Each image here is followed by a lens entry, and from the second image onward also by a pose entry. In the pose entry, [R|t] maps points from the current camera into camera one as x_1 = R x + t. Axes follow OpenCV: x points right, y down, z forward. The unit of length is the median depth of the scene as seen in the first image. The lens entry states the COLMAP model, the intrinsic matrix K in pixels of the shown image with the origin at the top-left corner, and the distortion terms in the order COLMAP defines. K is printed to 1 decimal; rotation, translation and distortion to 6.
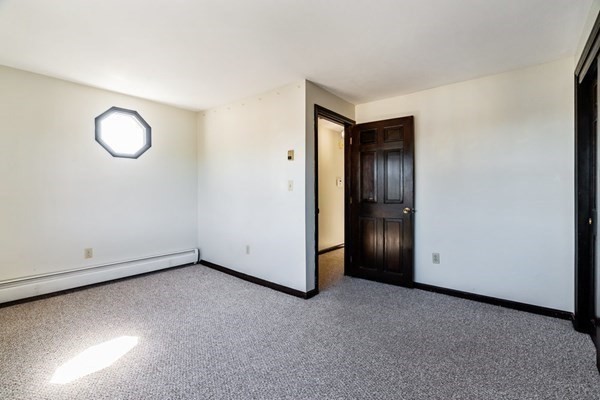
lens RADIAL K [[271.6, 0, 300.0], [0, 271.6, 200.0], [0, 0, 1]] dist [-0.002247, -0.000102]
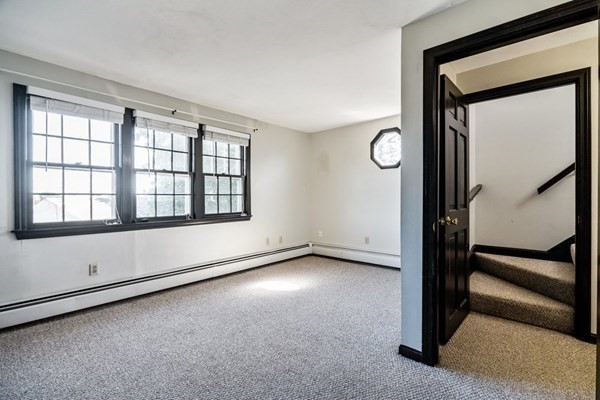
lens RADIAL K [[271.6, 0, 300.0], [0, 271.6, 200.0], [0, 0, 1]] dist [-0.002247, -0.000102]
pose [[-0.054050, 0.005402, -0.998524, 0.707502], [-0.015865, 0.999855, 0.006268, -0.017144], [0.998412, 0.016180, -0.053957, 0.791039]]
